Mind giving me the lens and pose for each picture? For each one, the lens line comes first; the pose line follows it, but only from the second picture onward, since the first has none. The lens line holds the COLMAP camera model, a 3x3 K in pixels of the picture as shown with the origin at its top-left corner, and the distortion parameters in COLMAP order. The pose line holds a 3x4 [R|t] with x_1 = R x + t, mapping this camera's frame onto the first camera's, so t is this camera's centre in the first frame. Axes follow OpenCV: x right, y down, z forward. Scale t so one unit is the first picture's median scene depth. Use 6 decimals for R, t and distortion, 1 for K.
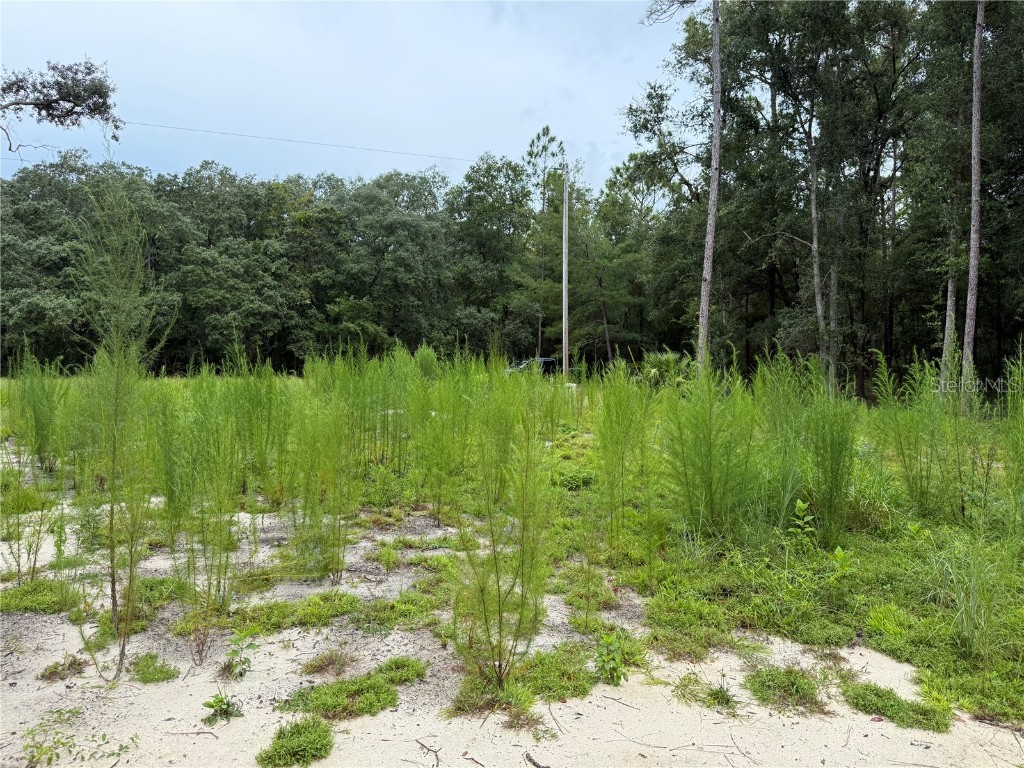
lens RADIAL K [[712.8, 0, 505.6], [0, 712.8, 387.5], [0, 0, 1]] dist [0.075068, -0.097724]
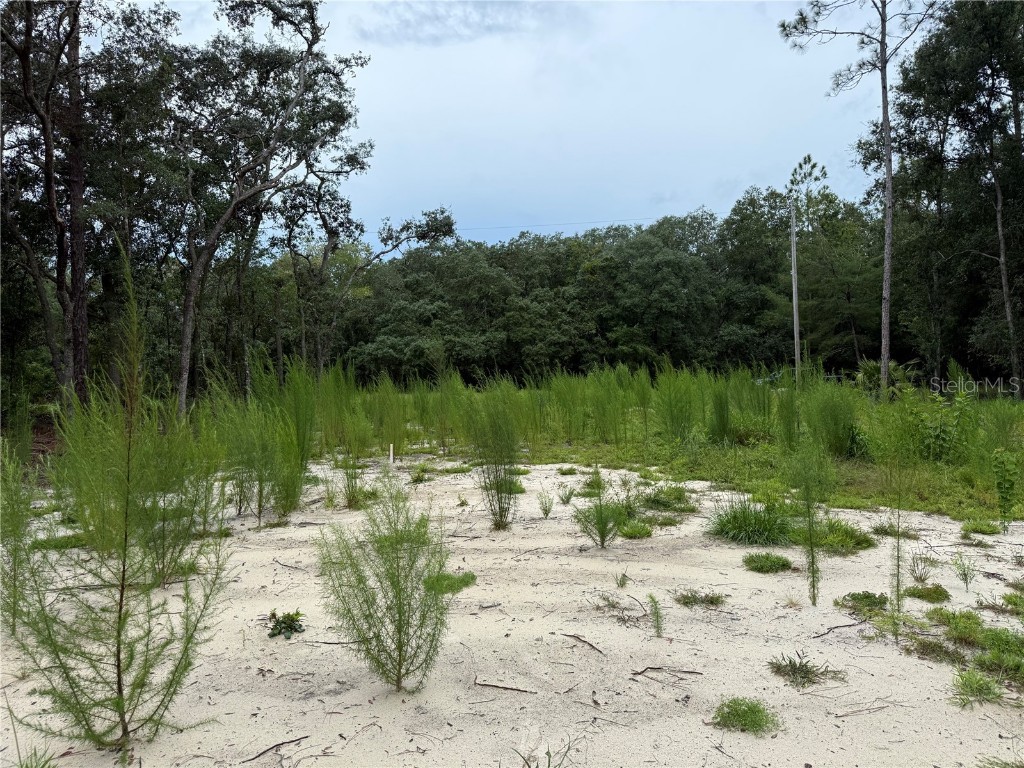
lens RADIAL K [[712.8, 0, 515.4], [0, 712.8, 385.9], [0, 0, 1]] dist [0.075068, -0.097724]
pose [[0.903486, -0.029928, -0.427571, 0.144078], [0.020241, 0.999425, -0.027185, 0.010651], [0.428139, 0.015907, 0.903573, -0.223301]]
